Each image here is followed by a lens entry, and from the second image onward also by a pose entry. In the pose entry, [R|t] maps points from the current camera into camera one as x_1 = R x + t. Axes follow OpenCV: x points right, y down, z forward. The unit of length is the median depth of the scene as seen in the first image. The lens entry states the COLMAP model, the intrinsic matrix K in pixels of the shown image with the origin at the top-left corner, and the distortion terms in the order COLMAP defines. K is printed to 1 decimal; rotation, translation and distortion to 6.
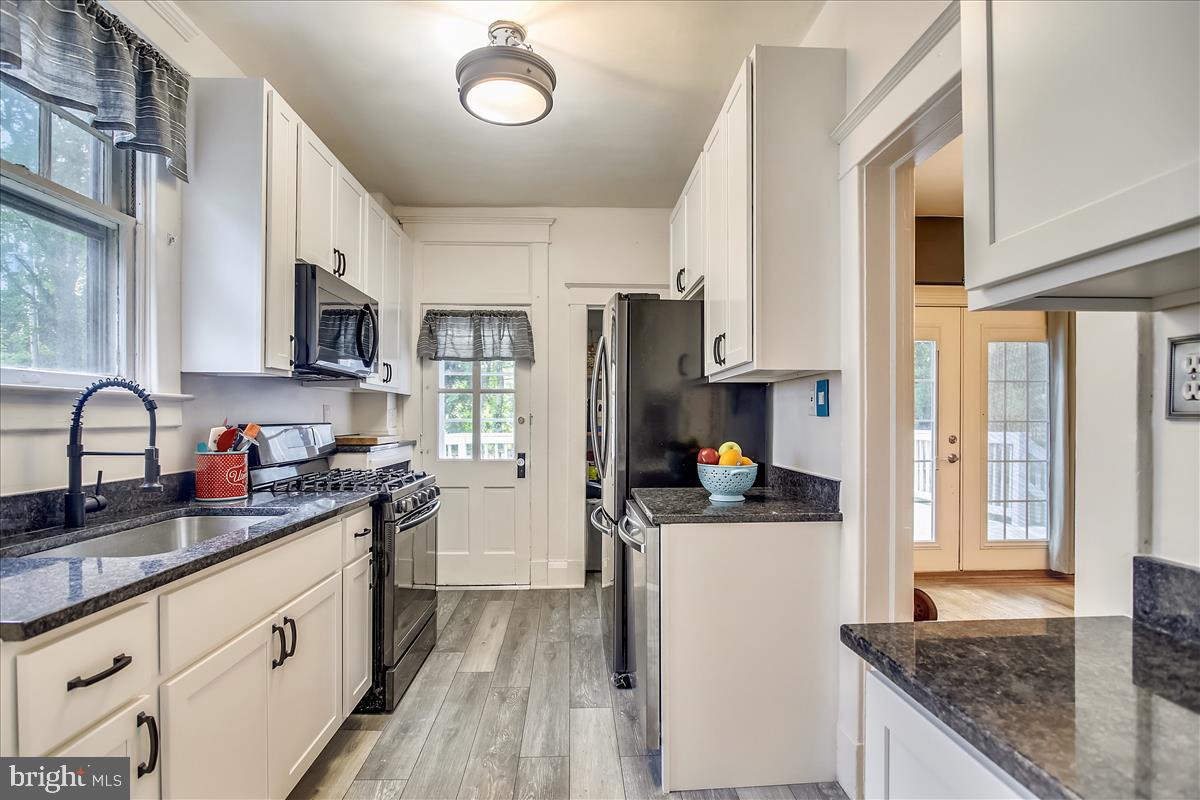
lens RADIAL K [[584.6, 0, 601.0], [0, 584.6, 420.8], [0, 0, 1]] dist [-0.011760, 0.001151]
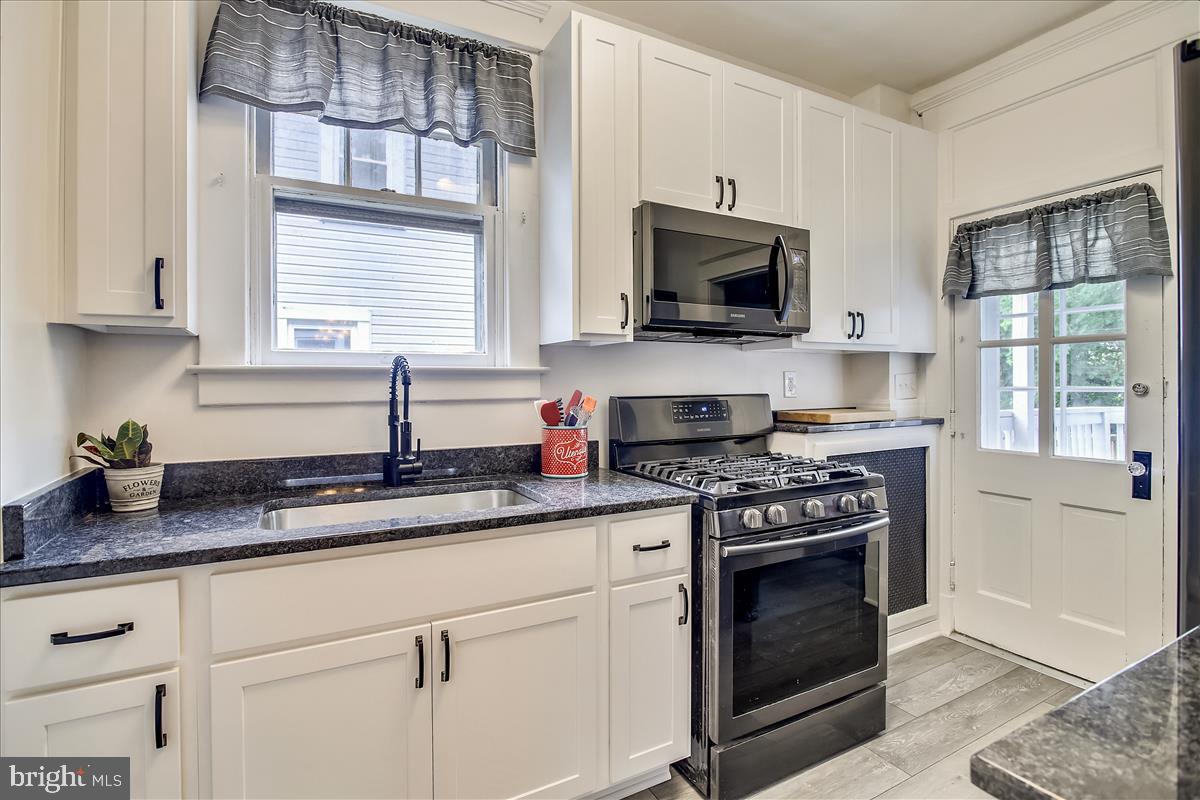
lens RADIAL K [[584.6, 0, 593.3], [0, 584.6, 382.5], [0, 0, 1]] dist [-0.011760, 0.001151]
pose [[0.434663, -0.004503, -0.900582, 0.123622], [0.002140, 0.999990, -0.003967, -0.007080], [0.900591, -0.000203, 0.434668, 0.328656]]
